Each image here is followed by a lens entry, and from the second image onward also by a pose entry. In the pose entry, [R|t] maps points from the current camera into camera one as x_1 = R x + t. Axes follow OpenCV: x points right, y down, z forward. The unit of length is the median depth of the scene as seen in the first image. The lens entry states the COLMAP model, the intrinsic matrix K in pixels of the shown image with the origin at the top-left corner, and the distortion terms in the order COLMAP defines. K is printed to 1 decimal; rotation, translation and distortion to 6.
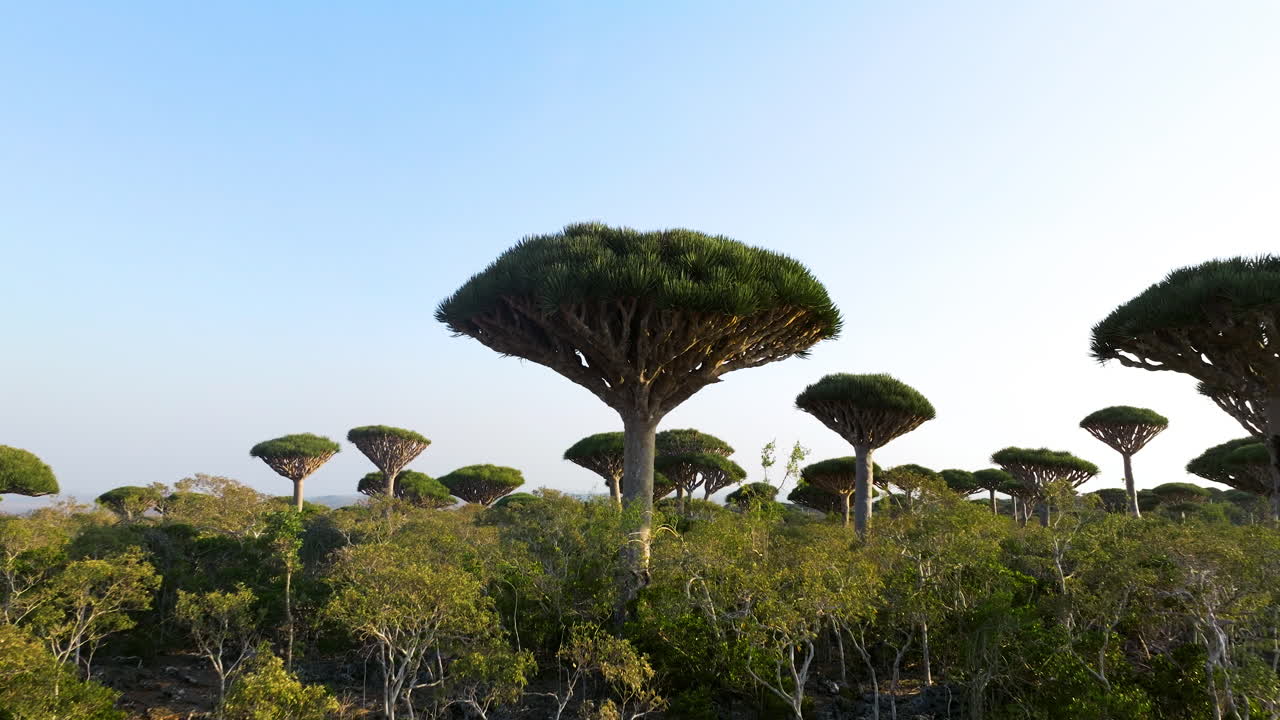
lens RADIAL K [[905.3, 0, 640.1], [0, 905.3, 359.3], [0, 0, 1]] dist [0.004889, 0.006738]
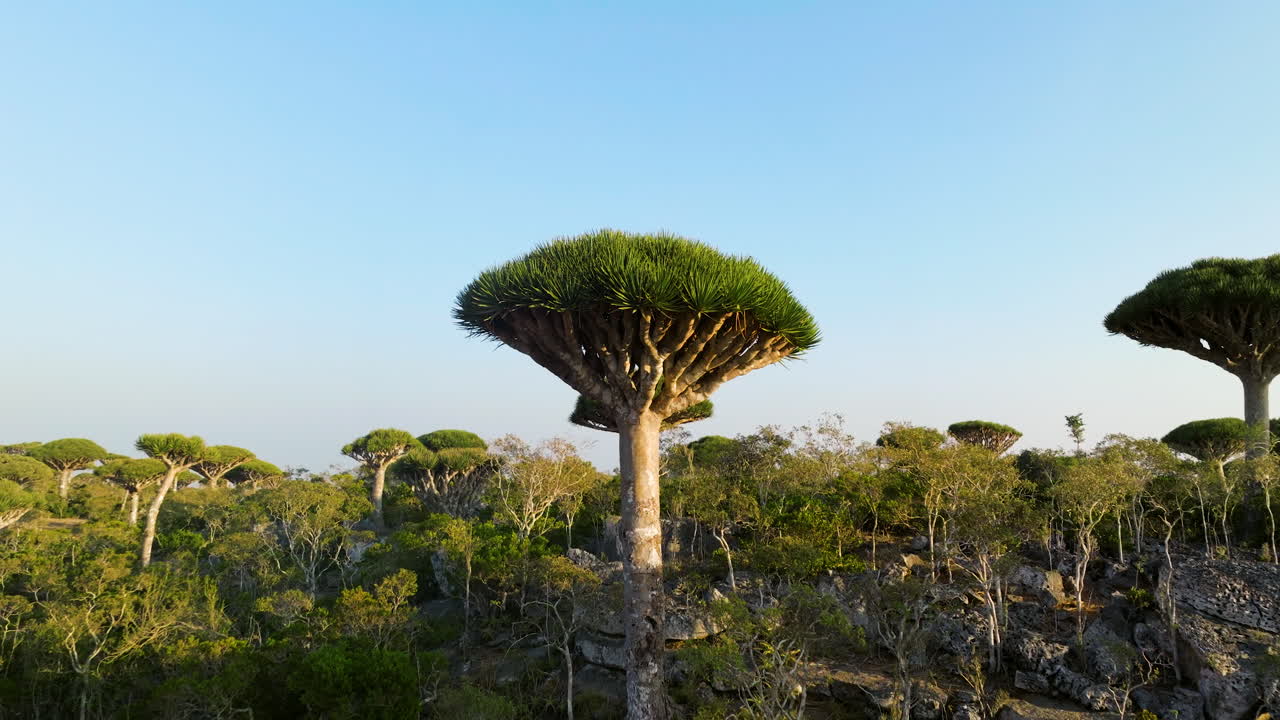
lens RADIAL K [[905.3, 0, 640.8], [0, 905.3, 369.0], [0, 0, 1]] dist [0.004889, 0.006738]
pose [[0.838132, -0.059394, -0.542224, -0.037887], [0.057198, 0.998144, -0.020922, 0.020841], [0.542460, -0.013479, 0.839974, -0.854507]]
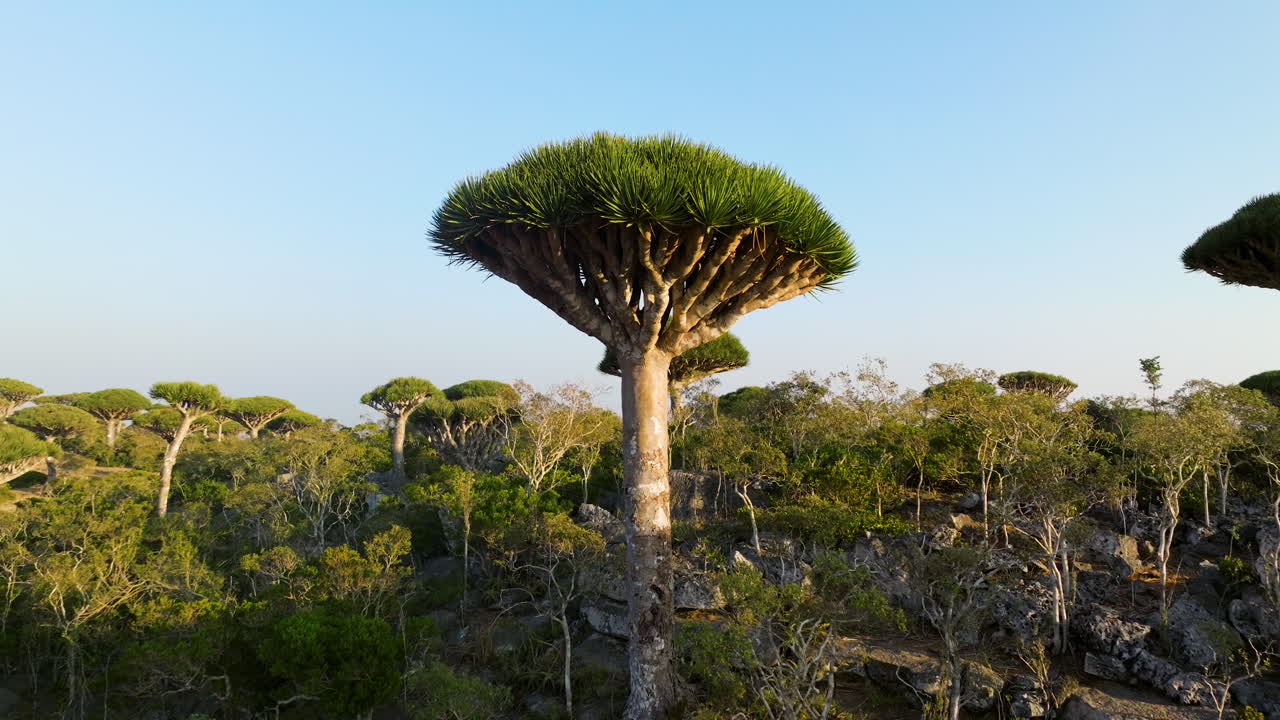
lens RADIAL K [[905.3, 0, 639.8], [0, 905.3, 364.6], [0, 0, 1]] dist [0.004889, 0.006738]
pose [[0.810930, -0.033569, -0.584180, -0.079665], [0.058295, 0.998021, 0.023573, 0.038301], [0.582232, -0.053171, 0.811282, -0.733539]]
